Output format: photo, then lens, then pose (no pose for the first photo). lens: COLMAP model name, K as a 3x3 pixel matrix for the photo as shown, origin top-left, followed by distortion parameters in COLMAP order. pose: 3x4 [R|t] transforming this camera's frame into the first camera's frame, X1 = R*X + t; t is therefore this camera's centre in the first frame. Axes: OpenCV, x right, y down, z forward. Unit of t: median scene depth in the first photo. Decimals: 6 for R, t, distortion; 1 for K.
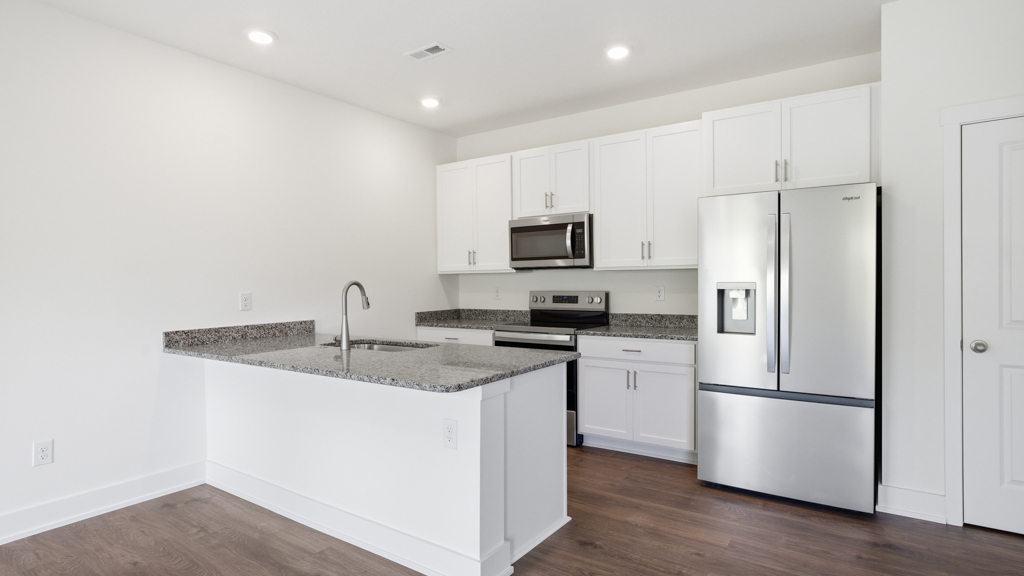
lens RADIAL K [[545.0, 0, 512.0], [0, 545.0, 288.0], [0, 0, 1]] dist [0.001115, 0.000412]
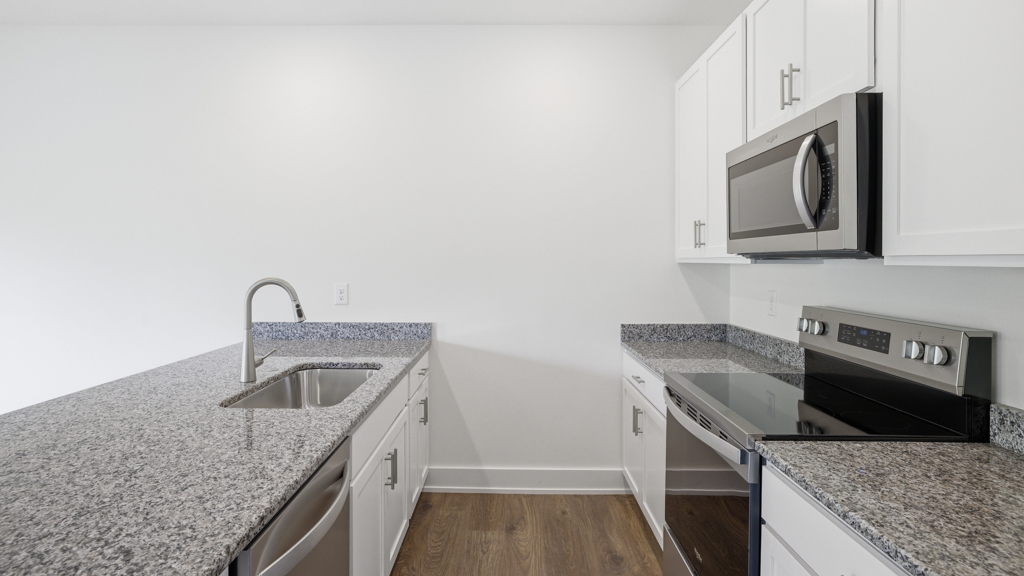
lens RADIAL K [[522.4, 0, 511.9], [0, 522.4, 257.0], [0, 0, 1]] dist [-0.001927, 0.000182]
pose [[0.572677, 0.010357, -0.819716, 0.294497], [-0.024438, 0.999691, -0.004442, -0.032000], [0.819417, 0.022577, 0.572753, 0.675747]]
